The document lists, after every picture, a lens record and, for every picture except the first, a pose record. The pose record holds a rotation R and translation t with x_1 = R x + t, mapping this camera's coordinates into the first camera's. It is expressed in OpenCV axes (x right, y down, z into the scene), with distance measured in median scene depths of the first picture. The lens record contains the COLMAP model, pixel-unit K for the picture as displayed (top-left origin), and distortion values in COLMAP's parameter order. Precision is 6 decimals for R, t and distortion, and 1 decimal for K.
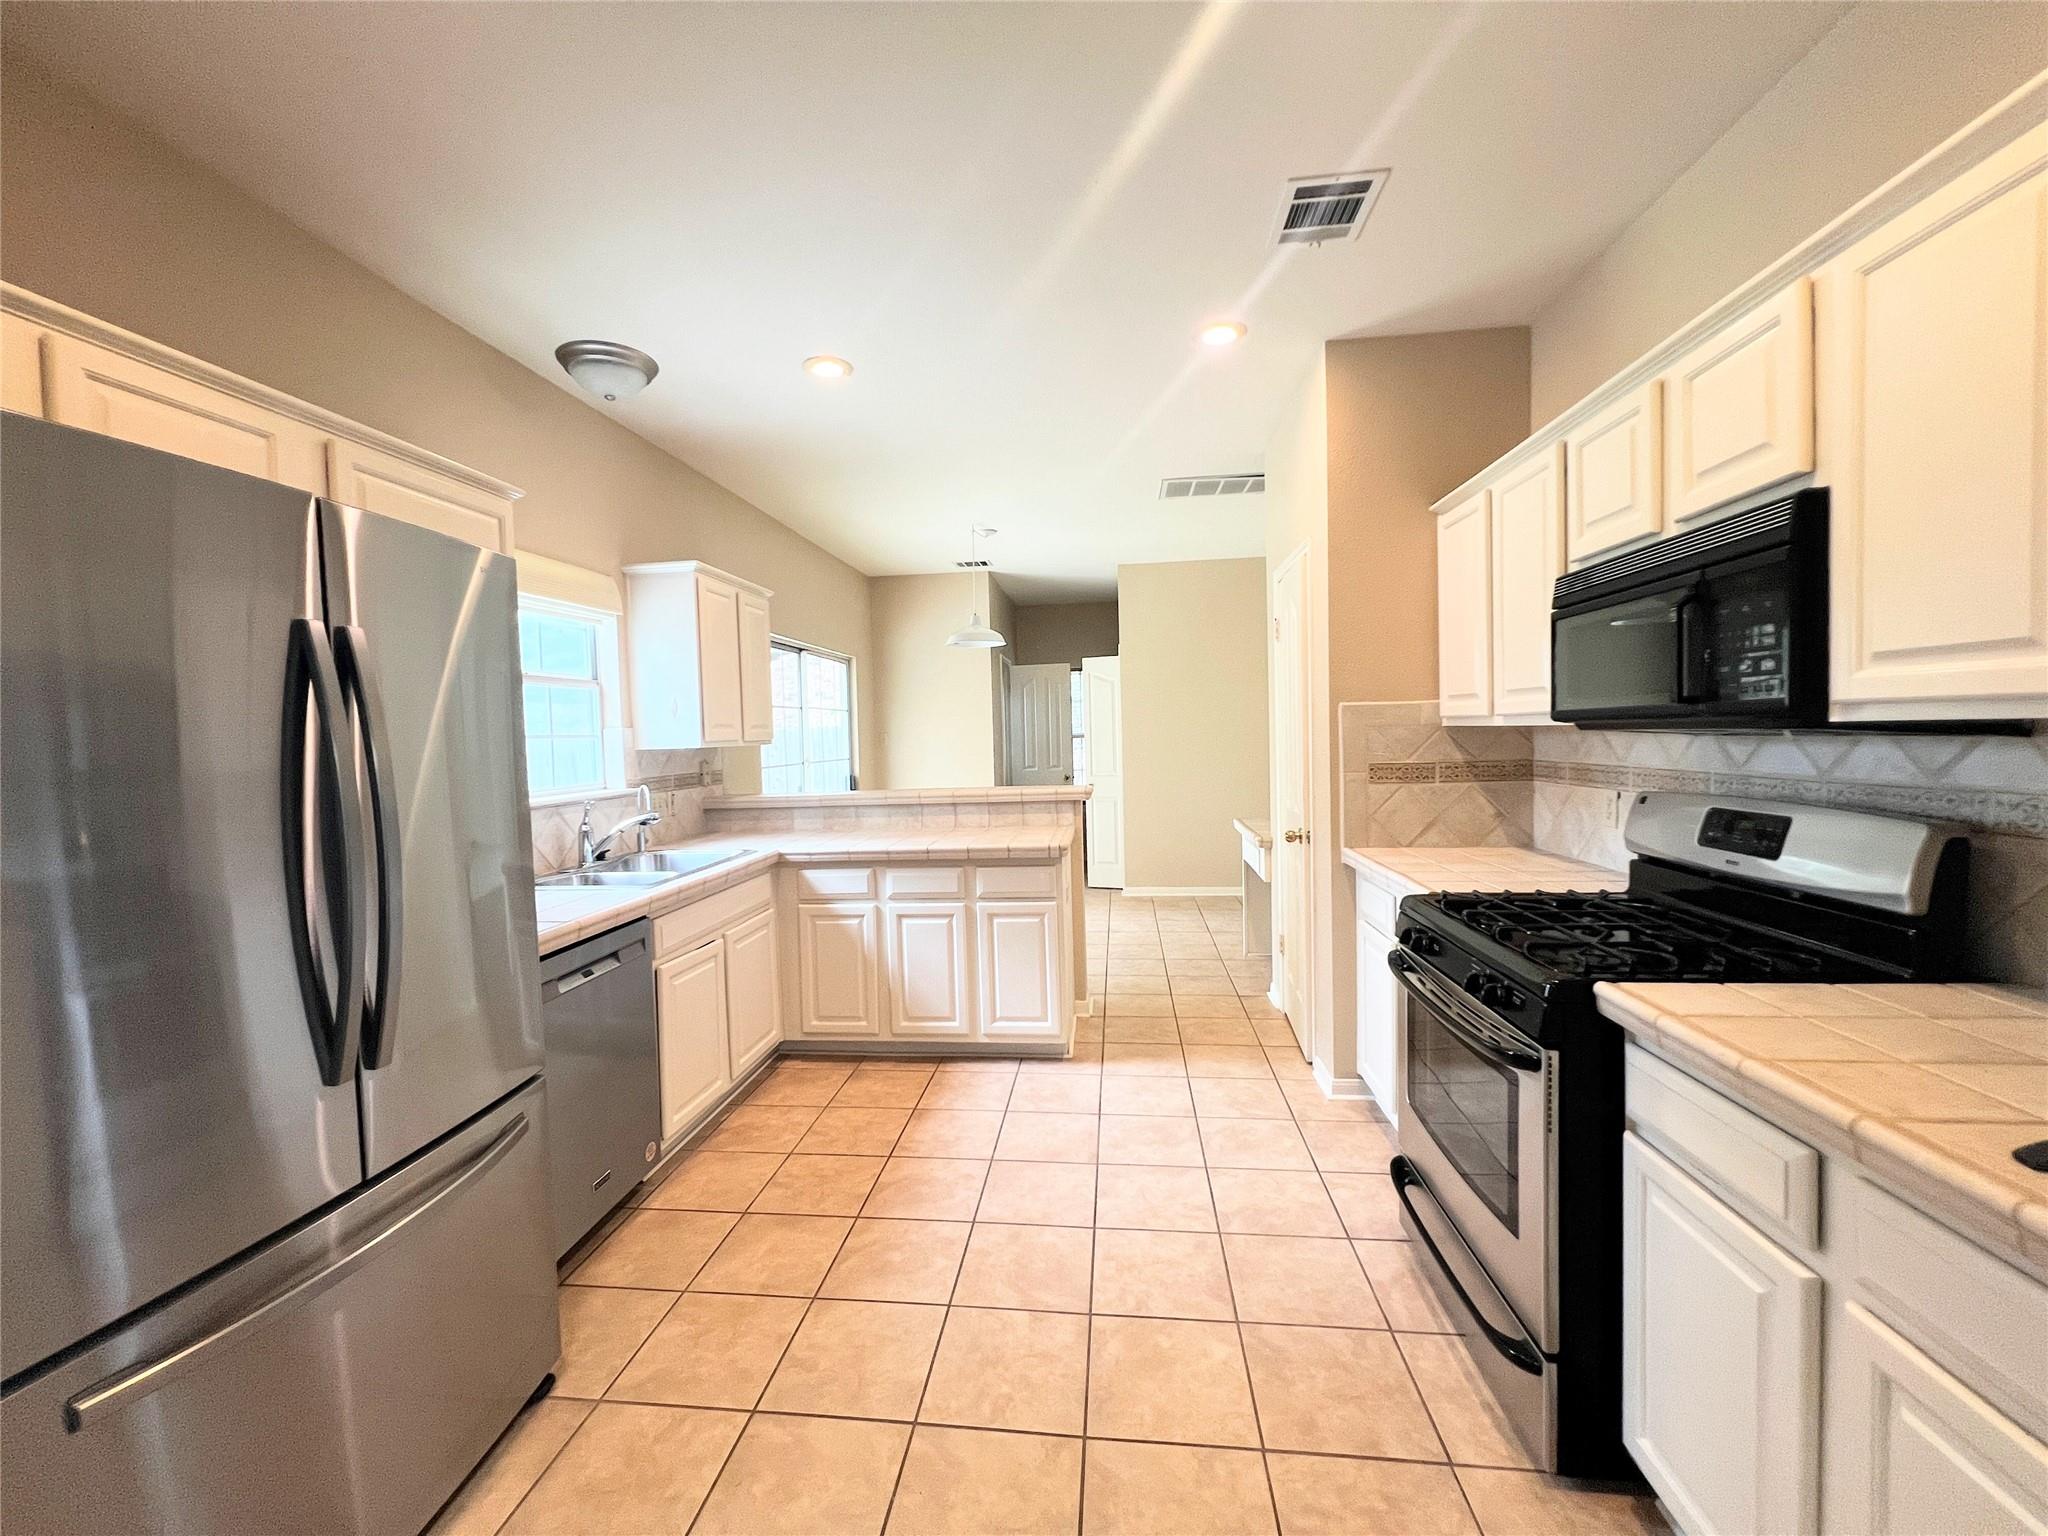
lens RADIAL K [[819.9, 0, 1020.8], [0, 819.9, 766.0], [0, 0, 1]] dist [0.000761, -0.000214]
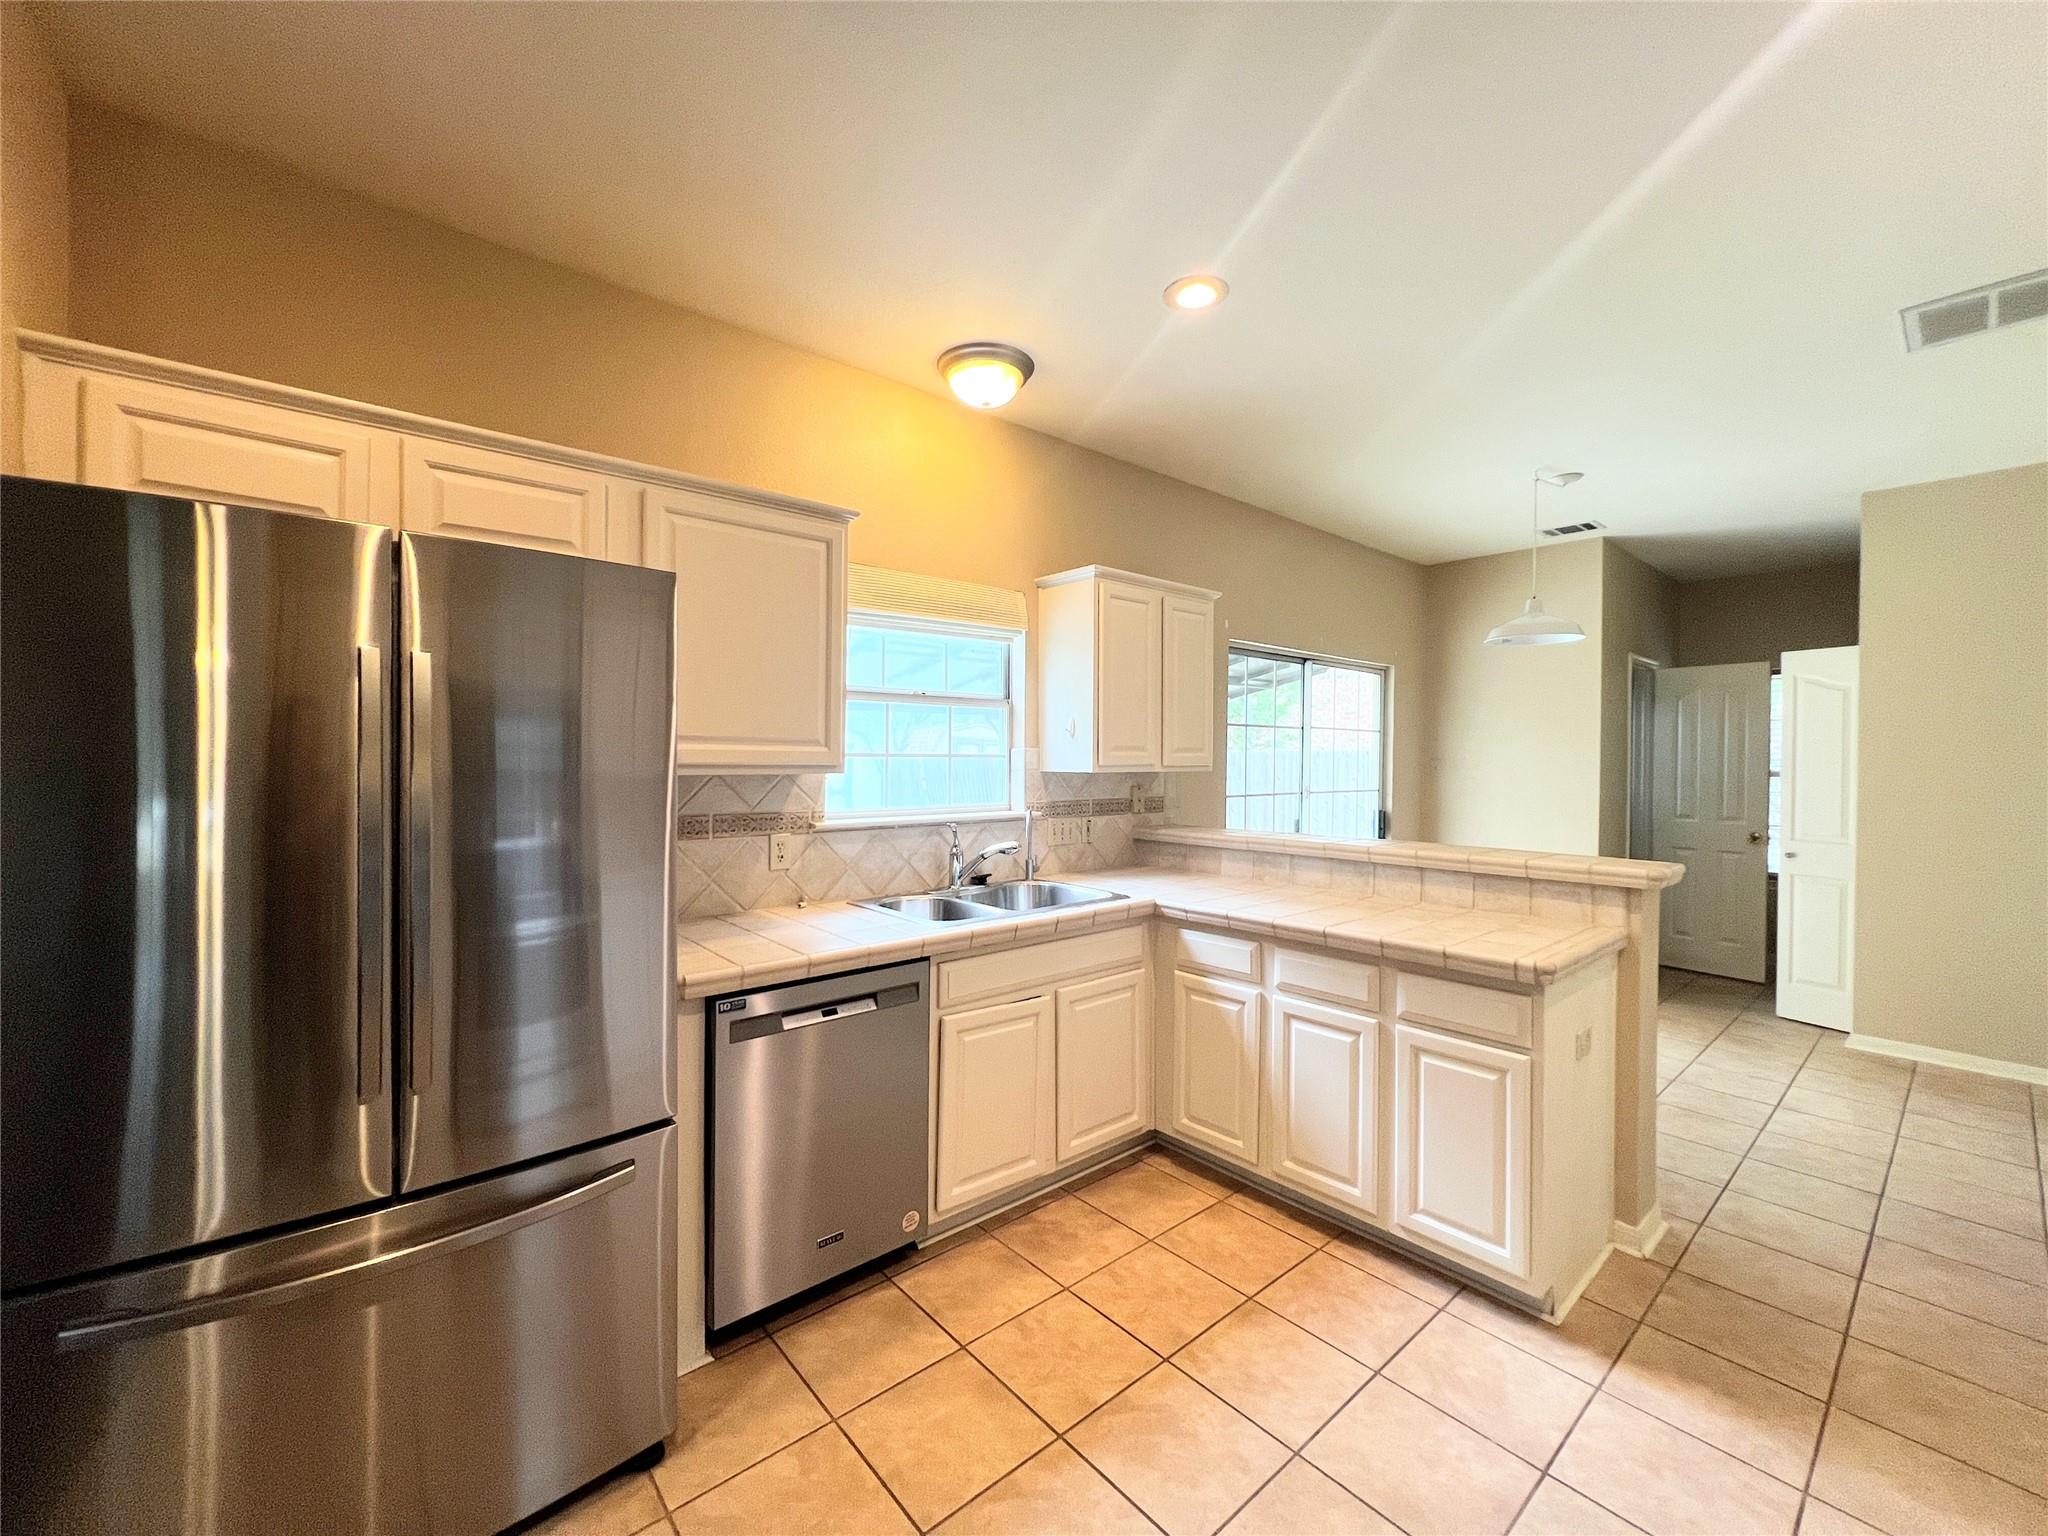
lens RADIAL K [[824.1, 0, 1023.6], [0, 824.1, 764.3], [0, 0, 1]] dist [-0.000299, 0.000180]
pose [[0.731864, 0.039522, -0.680304, 0.199882], [-0.054829, 0.998495, -0.000977, -0.031246], [0.679242, 0.038015, 0.732929, 0.341318]]
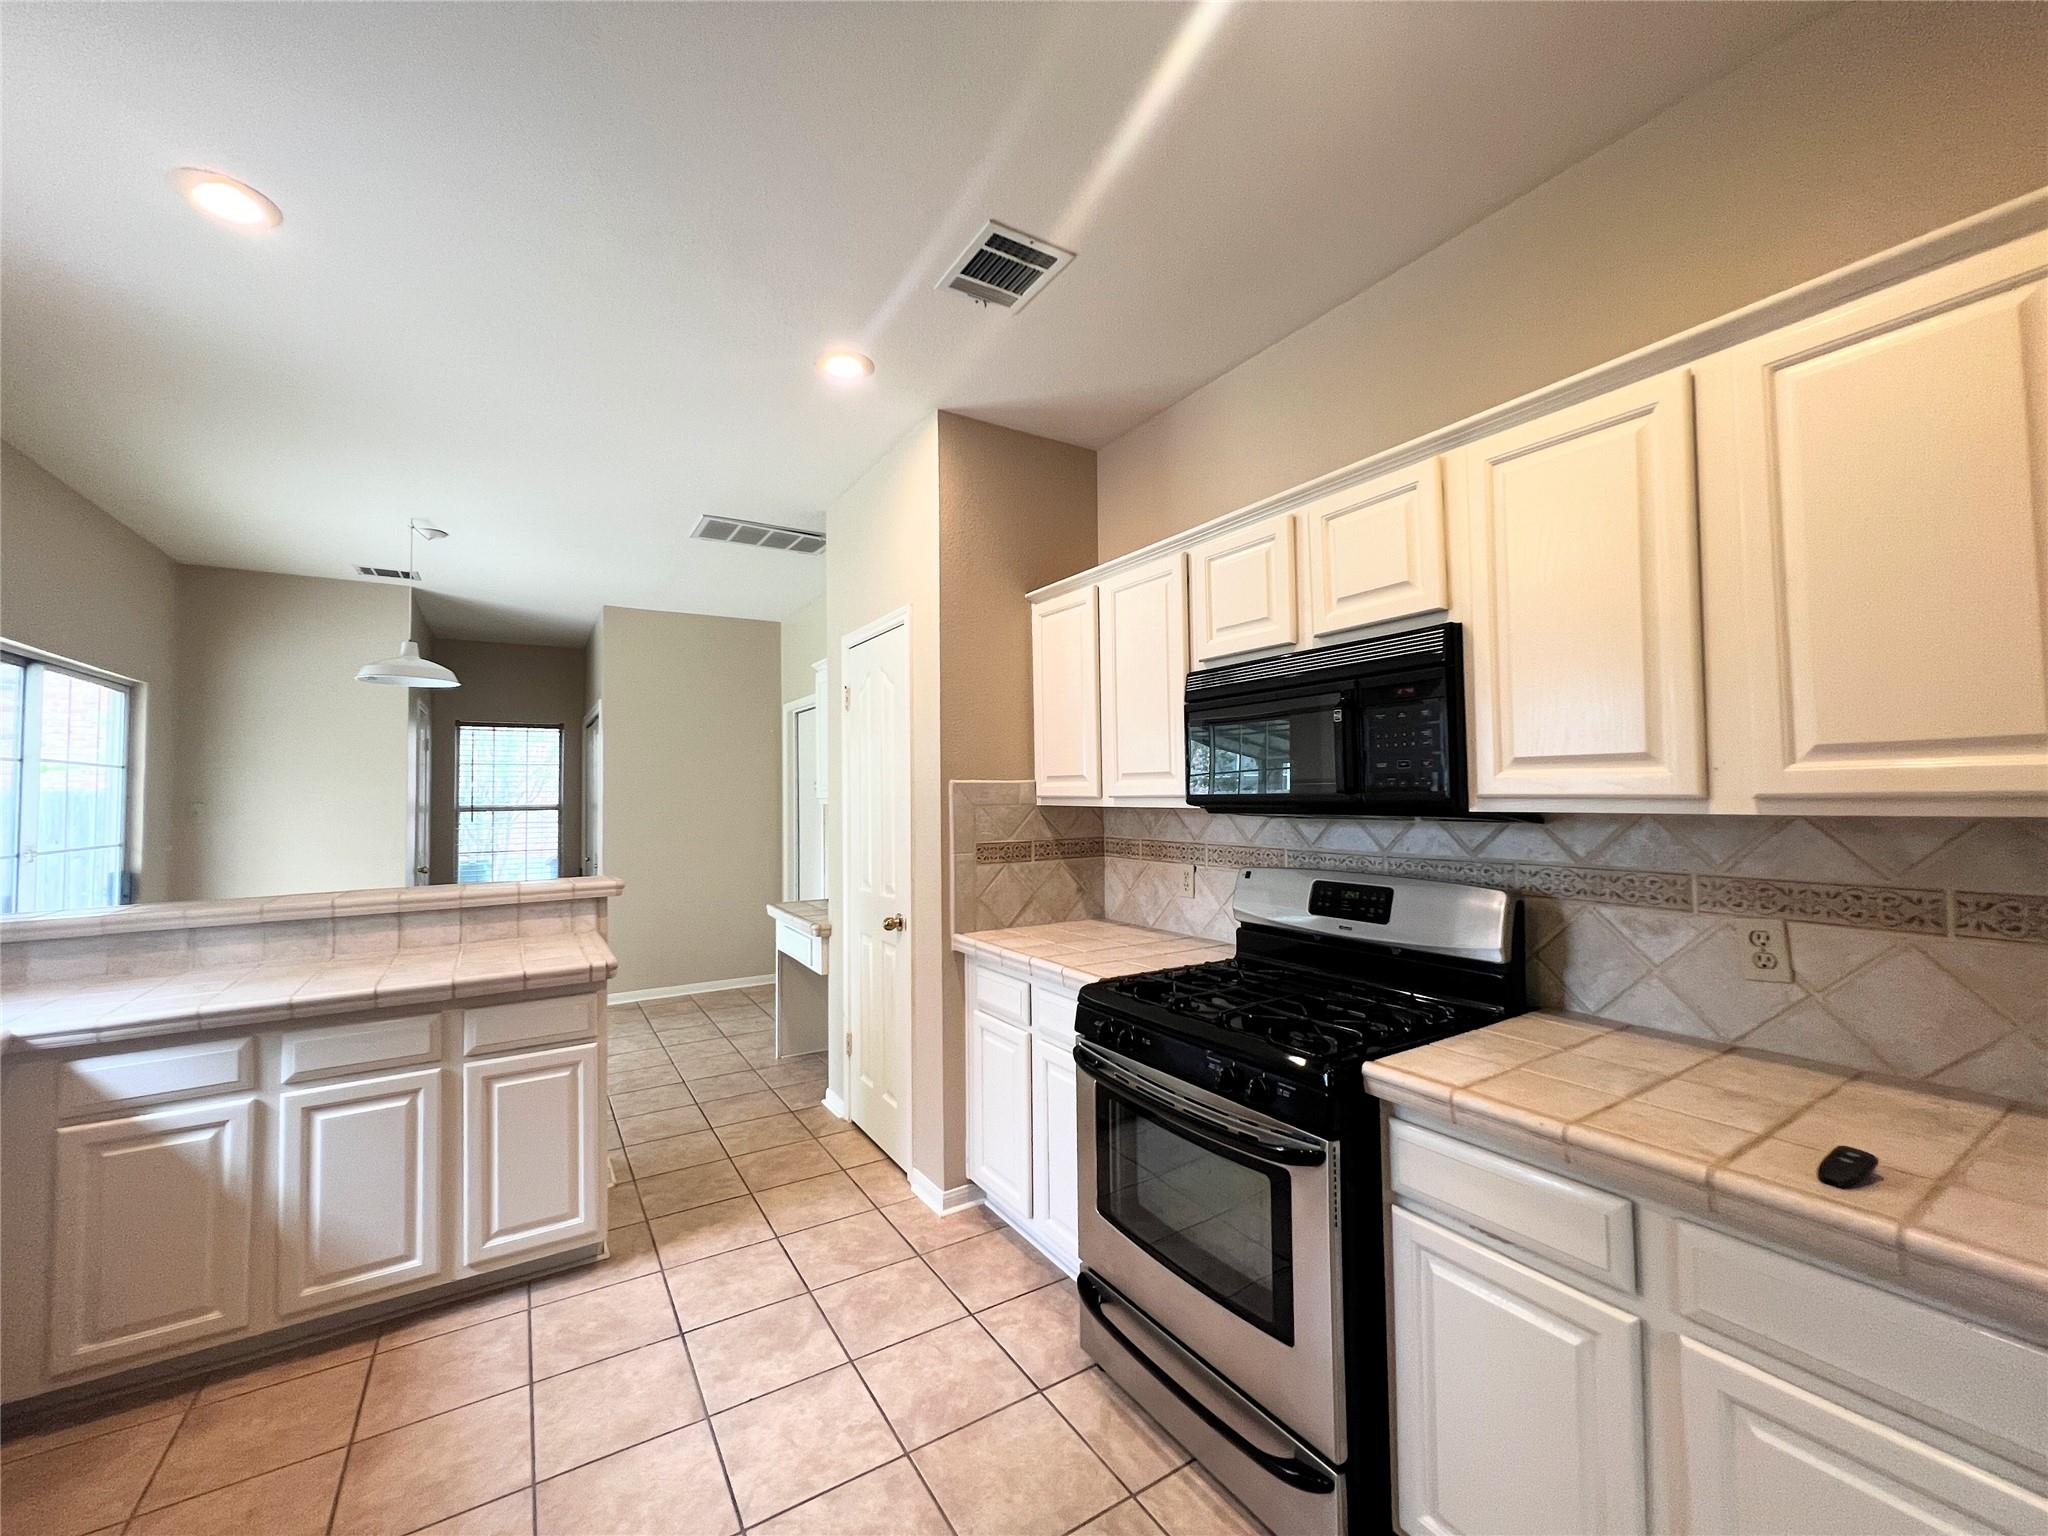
lens RADIAL K [[819.9, 0, 1018.3], [0, 819.9, 766.6], [0, 0, 1]] dist [0.000761, -0.000214]
pose [[0.785437, 0.036539, 0.617862, -0.139583], [0.016386, 0.996678, -0.079771, -0.015934], [-0.618724, 0.072780, 0.782230, 0.208508]]
